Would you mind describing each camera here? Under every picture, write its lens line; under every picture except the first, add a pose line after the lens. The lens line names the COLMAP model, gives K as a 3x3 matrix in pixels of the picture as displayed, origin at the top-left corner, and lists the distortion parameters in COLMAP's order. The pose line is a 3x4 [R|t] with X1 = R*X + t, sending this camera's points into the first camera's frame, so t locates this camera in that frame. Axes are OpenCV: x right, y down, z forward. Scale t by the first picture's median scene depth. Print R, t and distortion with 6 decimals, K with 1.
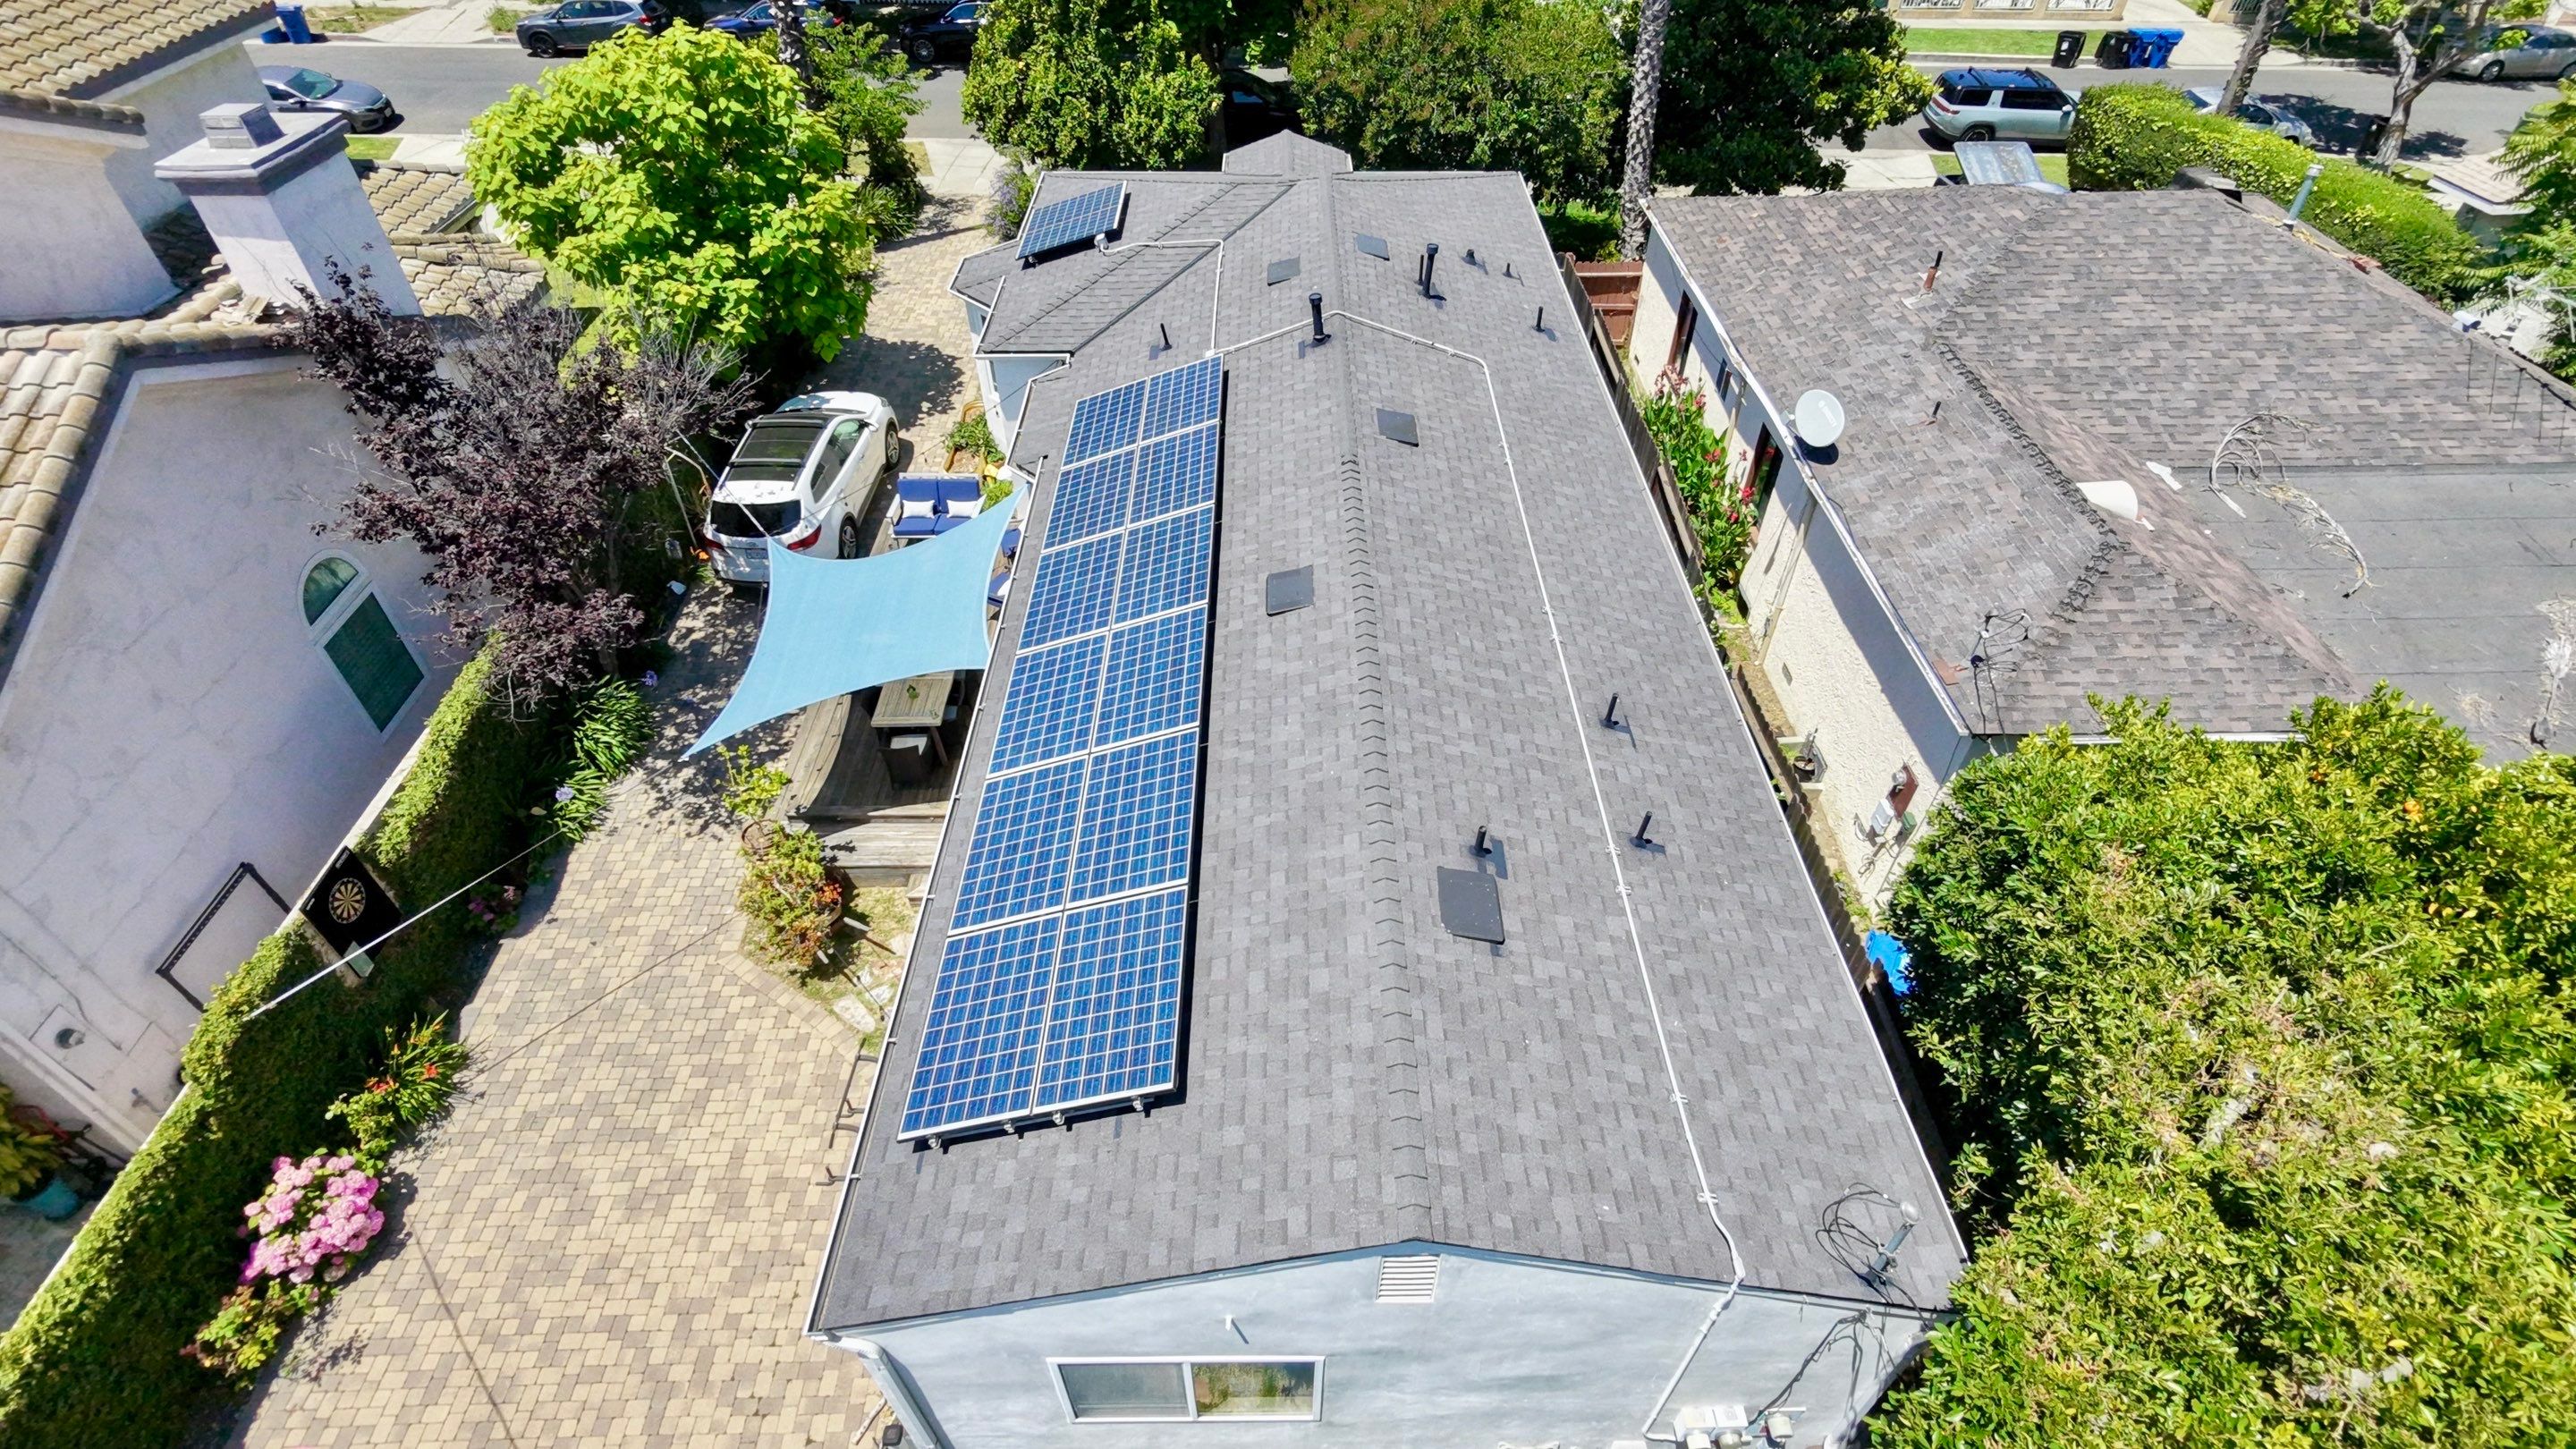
lens RADIAL K [[1230.9, 0, 1288.0], [0, 1230.9, 724.5], [0, 0, 1]] dist [0.001939, 0.000846]
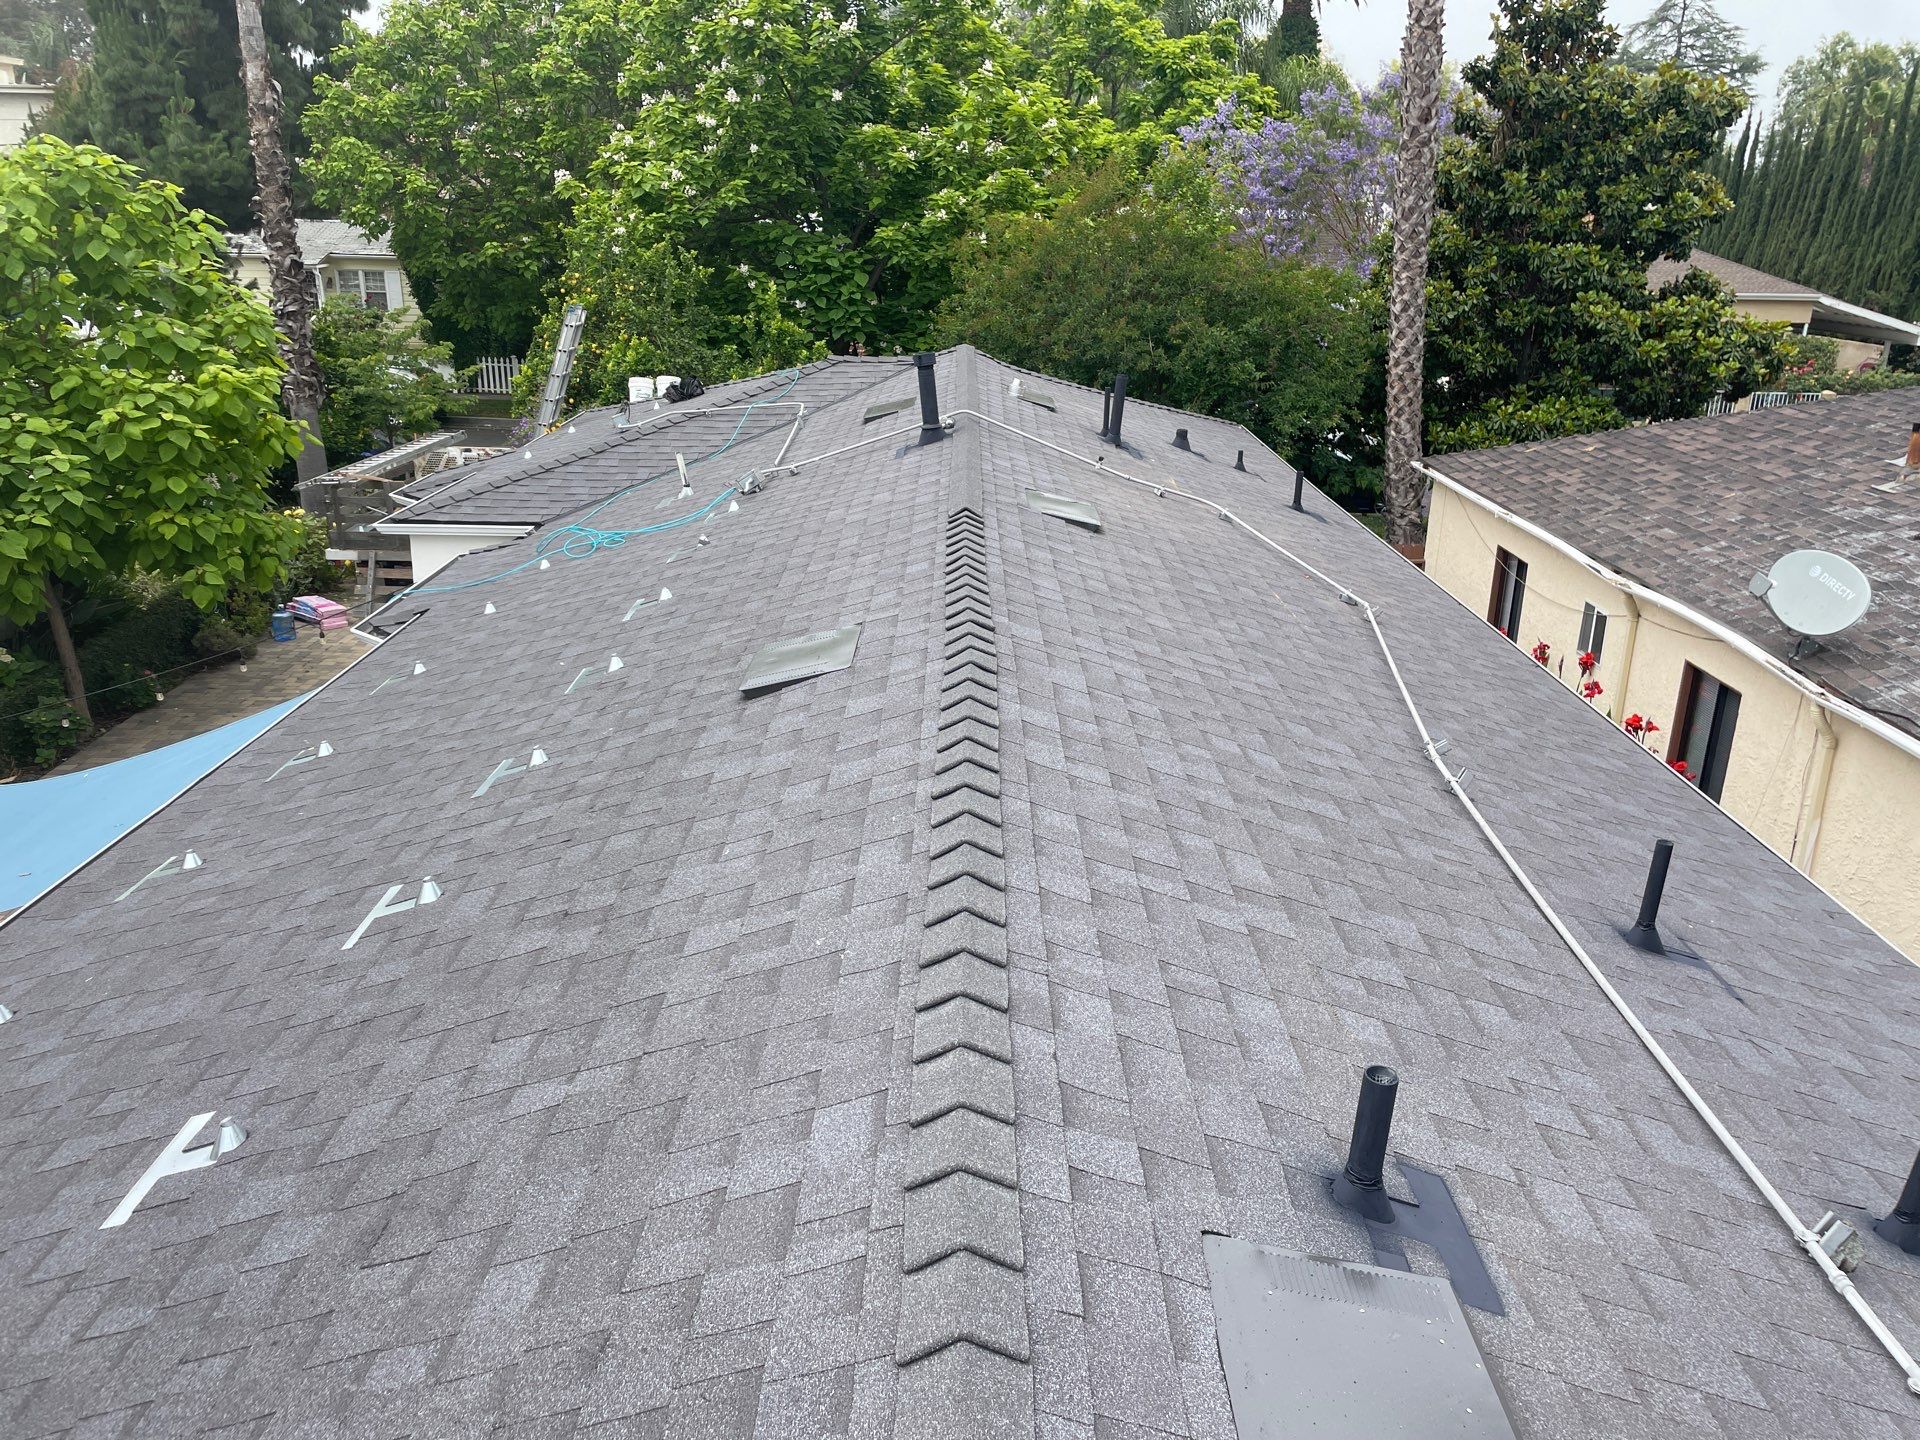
lens RADIAL K [[1443.0, 0, 960.0], [0, 1443.0, 720.0], [0, 0, 1]] dist [0.091117, -0.121382]
pose [[0.999808, 0.018840, -0.005385, 0.039240], [-0.019425, 0.916950, -0.398530, 0.071031], [-0.002571, 0.398558, 0.917140, 0.369396]]
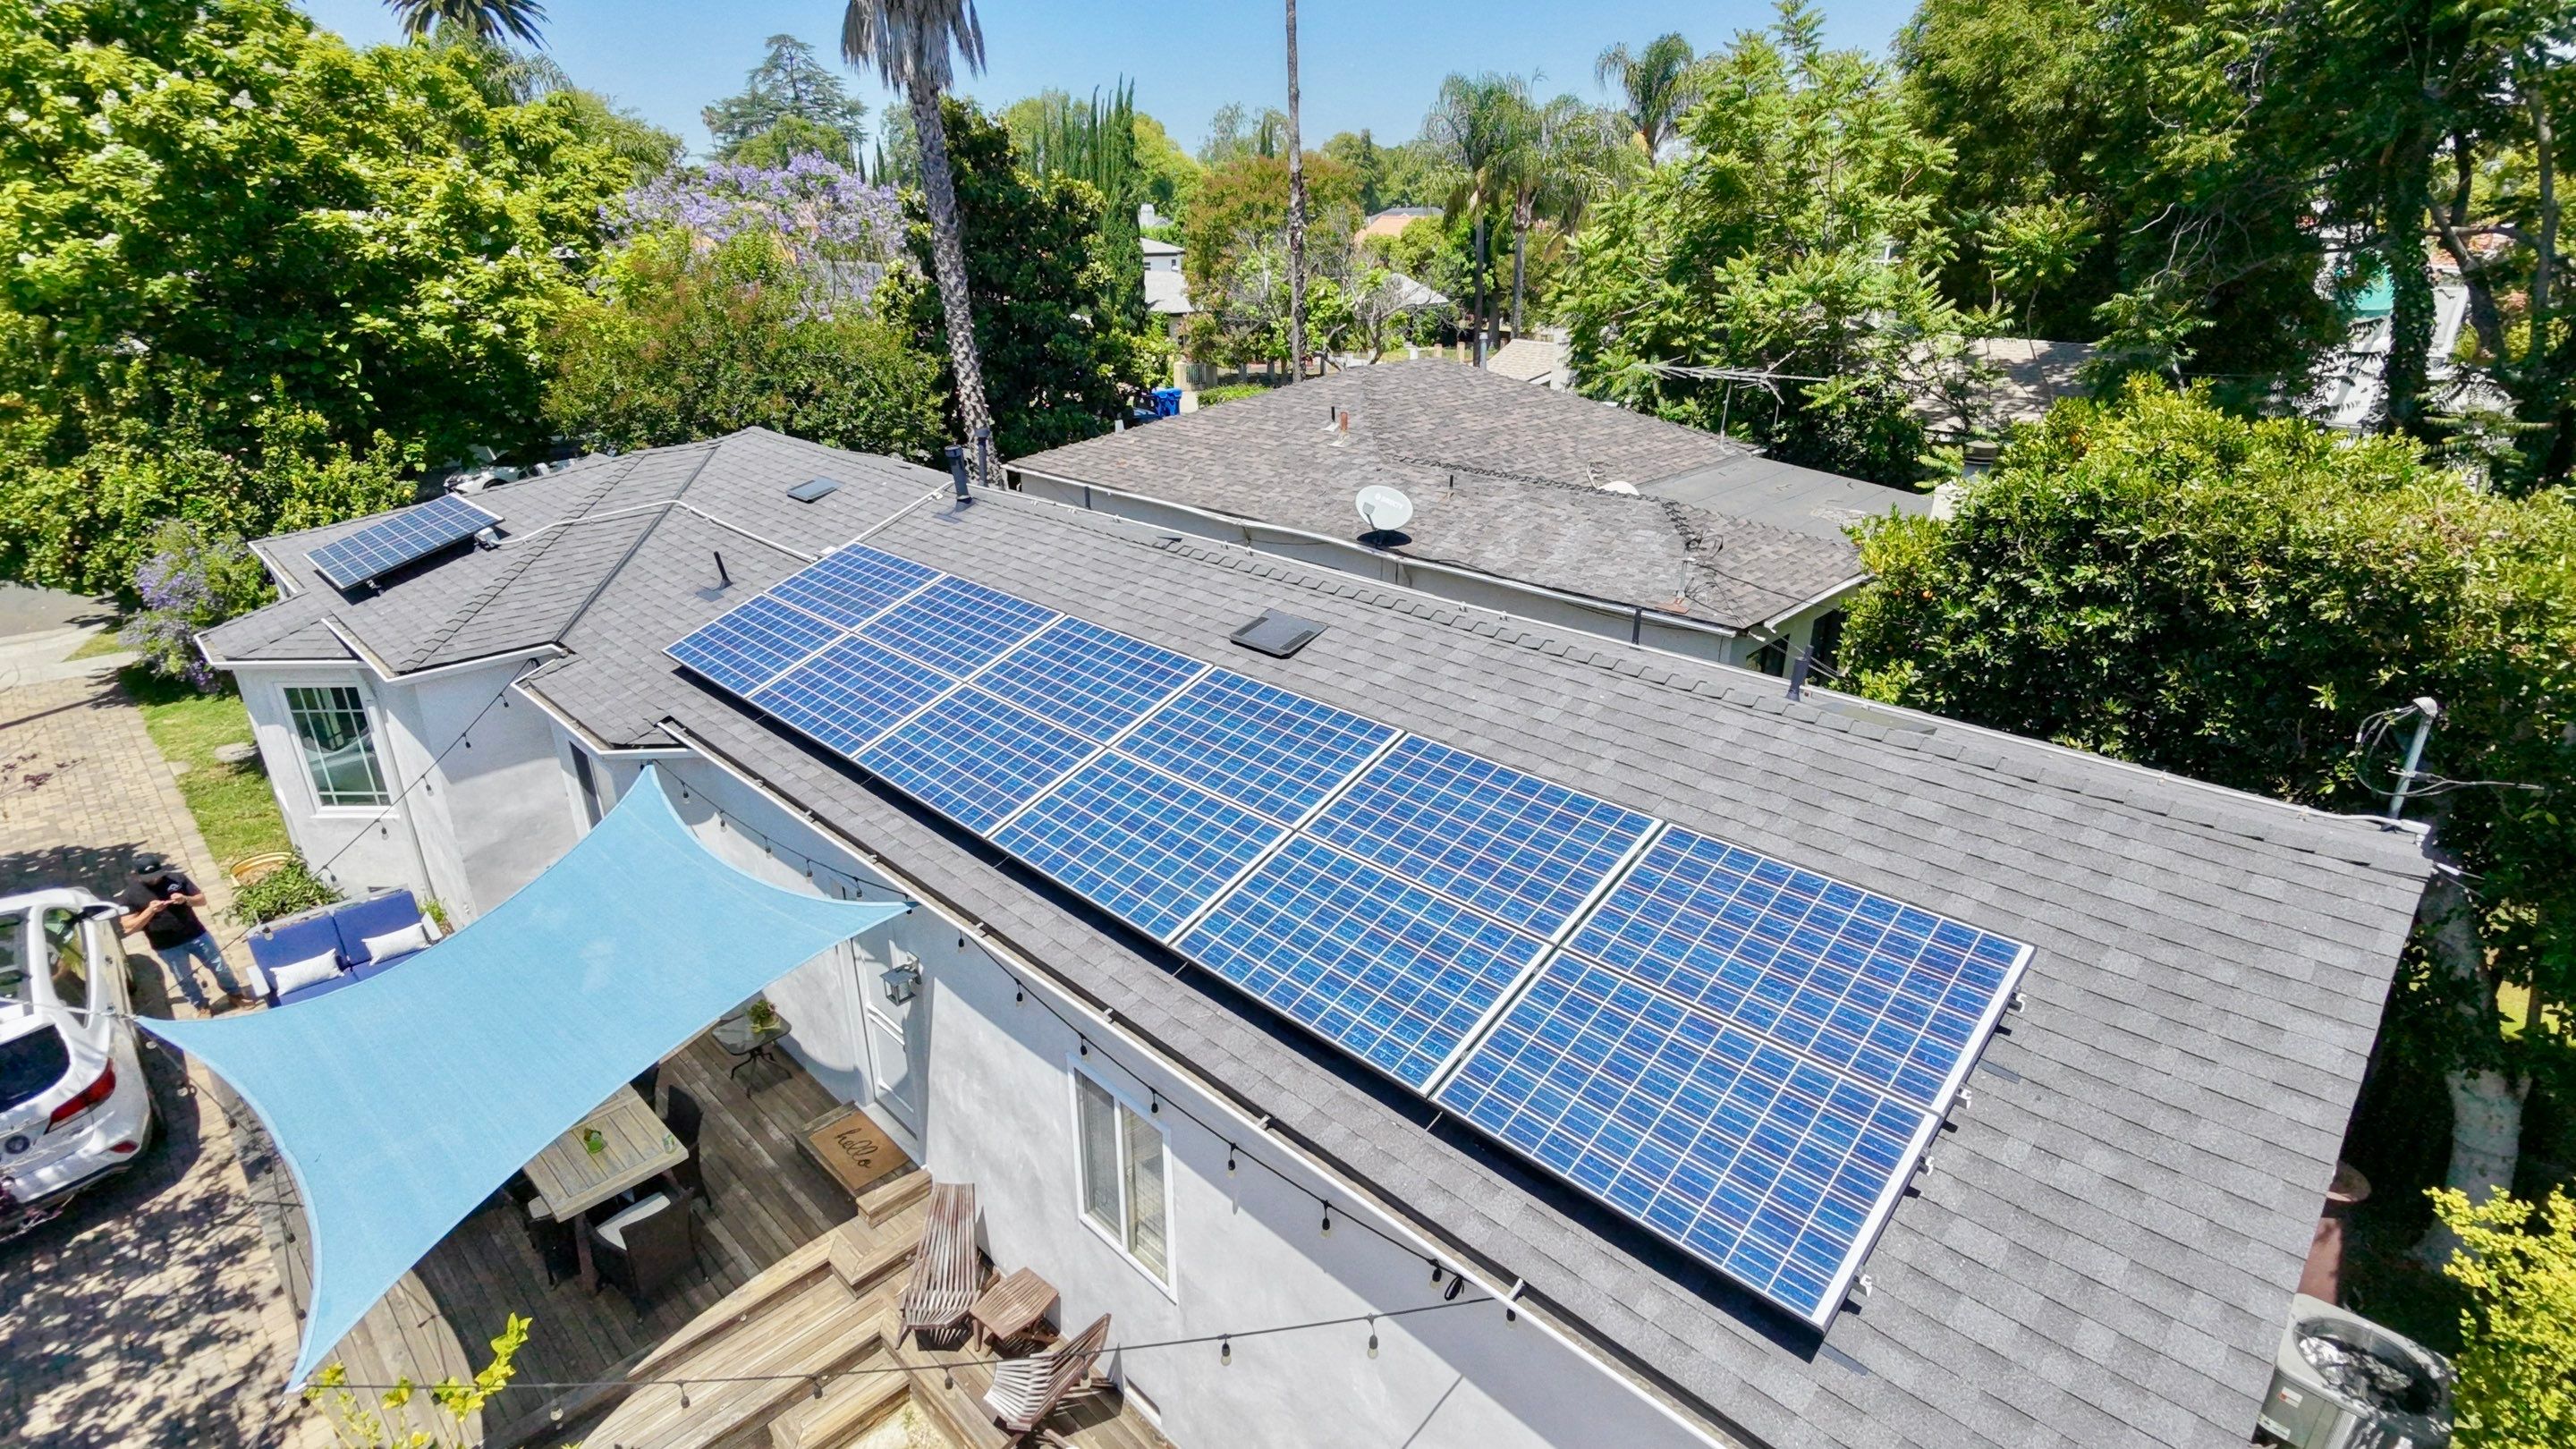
lens RADIAL K [[1230.9, 0, 1288.0], [0, 1230.9, 724.5], [0, 0, 1]] dist [0.001939, 0.000846]
pose [[0.707230, -0.269031, 0.653795, -0.344045], [0.482611, 0.859497, -0.168380, 0.049701], [-0.516636, 0.434612, 0.737699, 0.298386]]
